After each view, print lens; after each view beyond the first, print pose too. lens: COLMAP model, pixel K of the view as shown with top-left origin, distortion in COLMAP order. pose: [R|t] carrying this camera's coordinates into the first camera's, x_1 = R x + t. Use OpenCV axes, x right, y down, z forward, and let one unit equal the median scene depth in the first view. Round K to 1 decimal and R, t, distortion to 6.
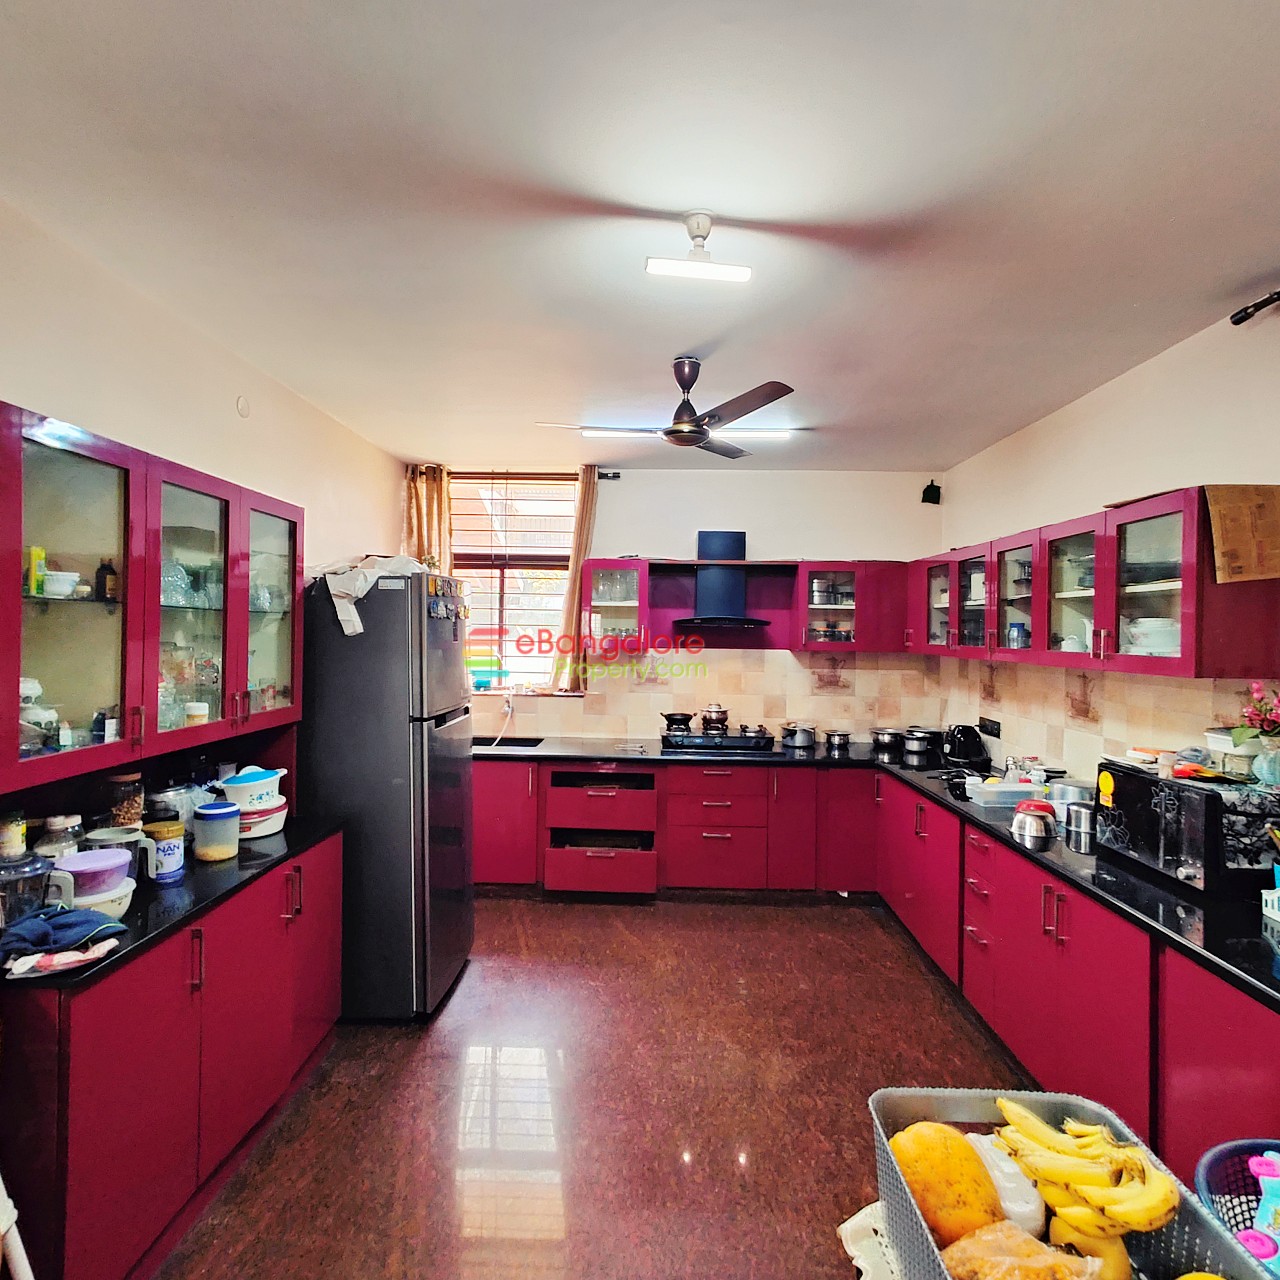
lens RADIAL K [[752.8, 0, 637.1], [0, 752.8, 637.8], [0, 0, 1]] dist [-0.007677, 0.008570]
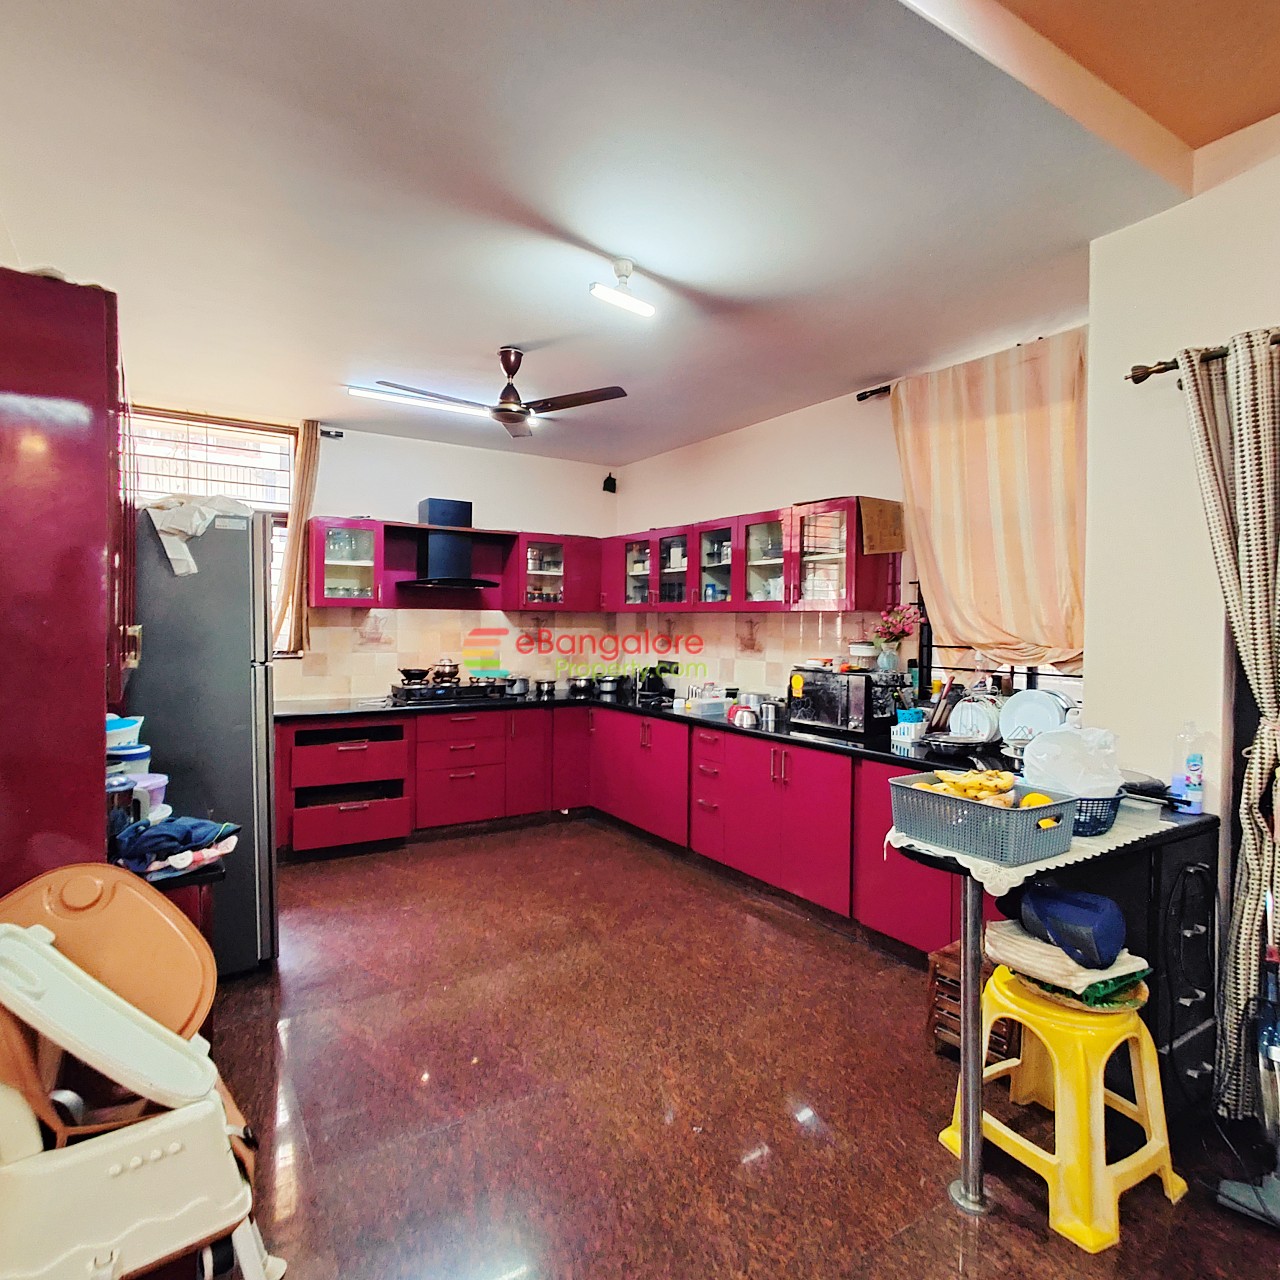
lens RADIAL K [[752.8, 0, 645.7], [0, 752.8, 635.7], [0, 0, 1]] dist [-0.007677, 0.008570]
pose [[0.827805, -0.014024, 0.560841, -0.289422], [0.003966, 0.999809, 0.019148, 0.037636], [-0.561002, -0.013626, 0.827702, -0.064746]]
